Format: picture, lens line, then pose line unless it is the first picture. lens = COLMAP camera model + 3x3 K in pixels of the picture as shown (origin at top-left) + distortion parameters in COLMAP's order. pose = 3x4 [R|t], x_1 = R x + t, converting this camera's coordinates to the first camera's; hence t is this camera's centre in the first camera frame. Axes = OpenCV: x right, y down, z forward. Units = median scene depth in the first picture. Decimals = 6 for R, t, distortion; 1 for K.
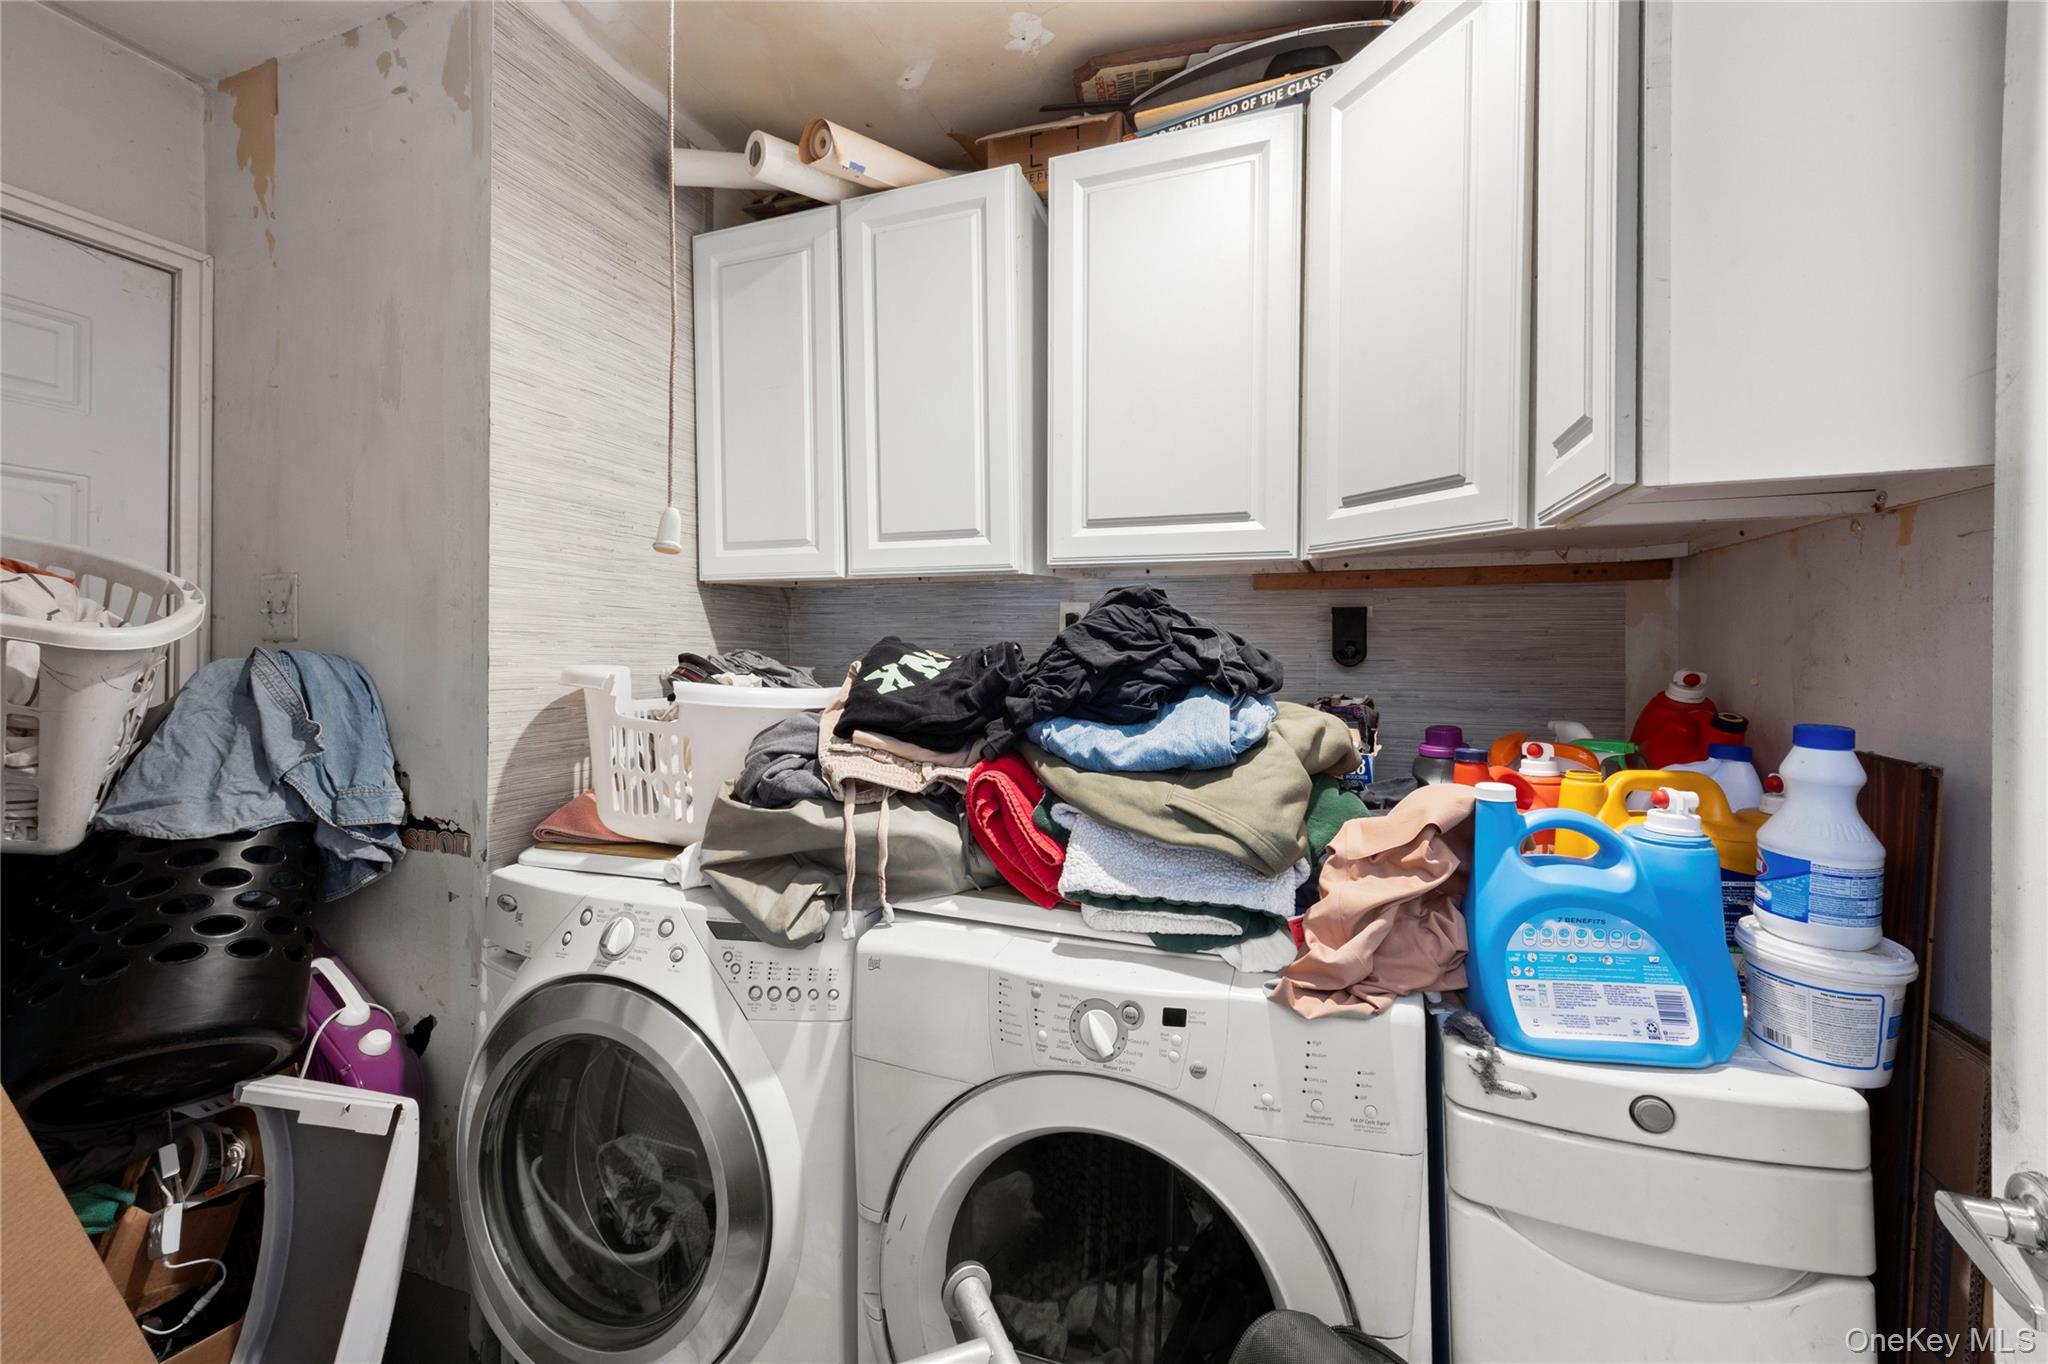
lens RADIAL K [[805.8, 0, 1023.8], [0, 805.8, 660.6], [0, 0, 1]] dist [0.000228, -0.000123]
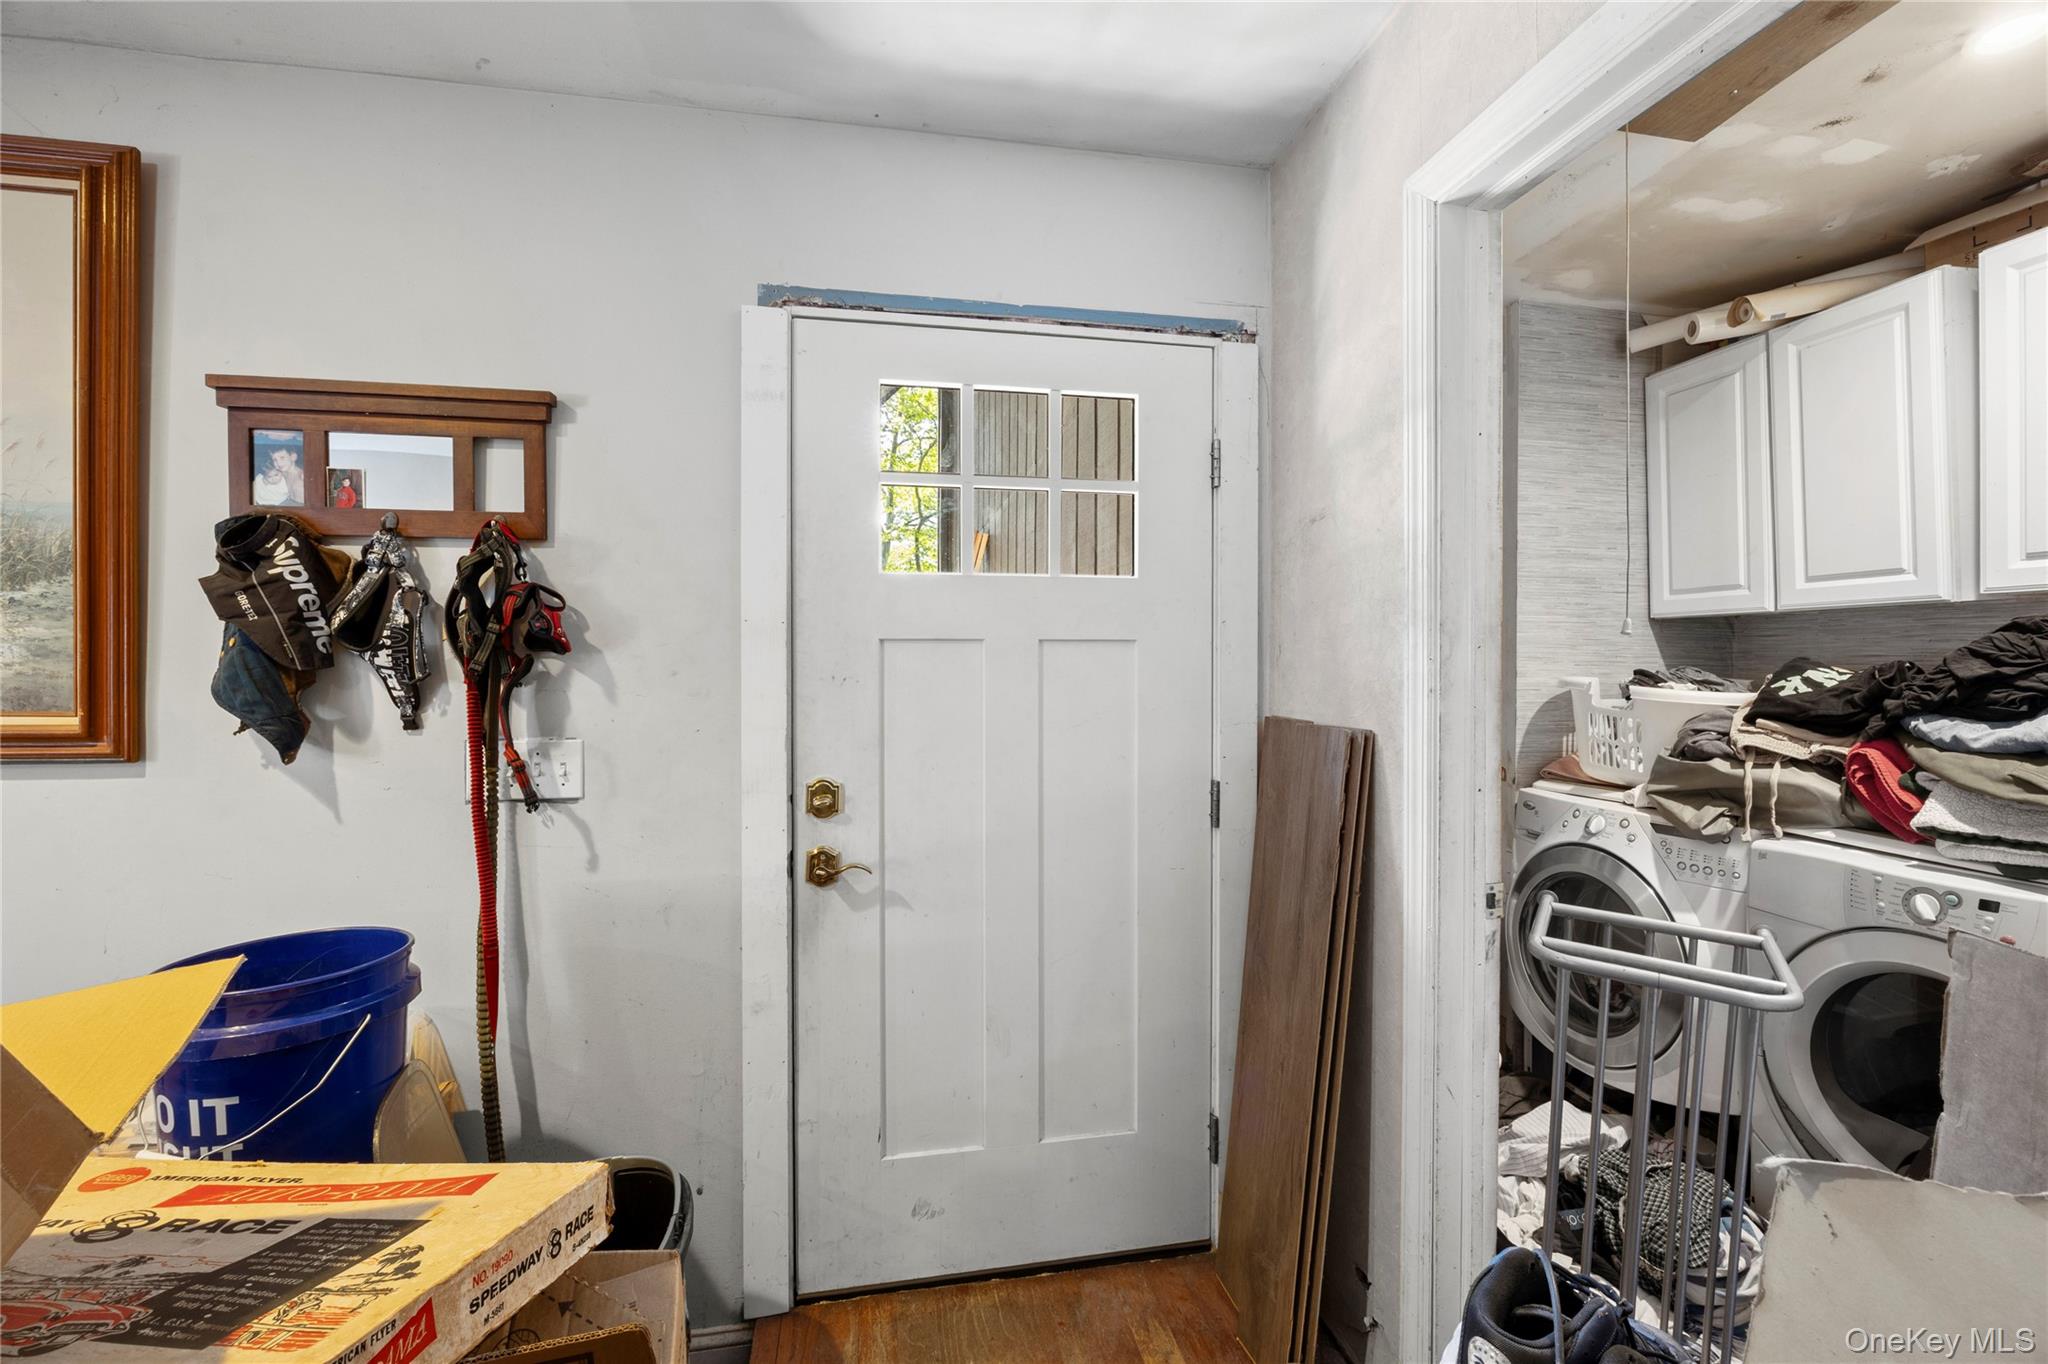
lens RADIAL K [[885.4, 0, 1024.8], [0, 885.4, 670.3], [0, 0, 1]] dist [-0.001717, -0.000595]
pose [[0.530366, -0.000526, -0.847769, 0.501750], [-0.004563, 0.999984, -0.003475, 0.005667], [0.847757, 0.005712, 0.530355, -1.142516]]
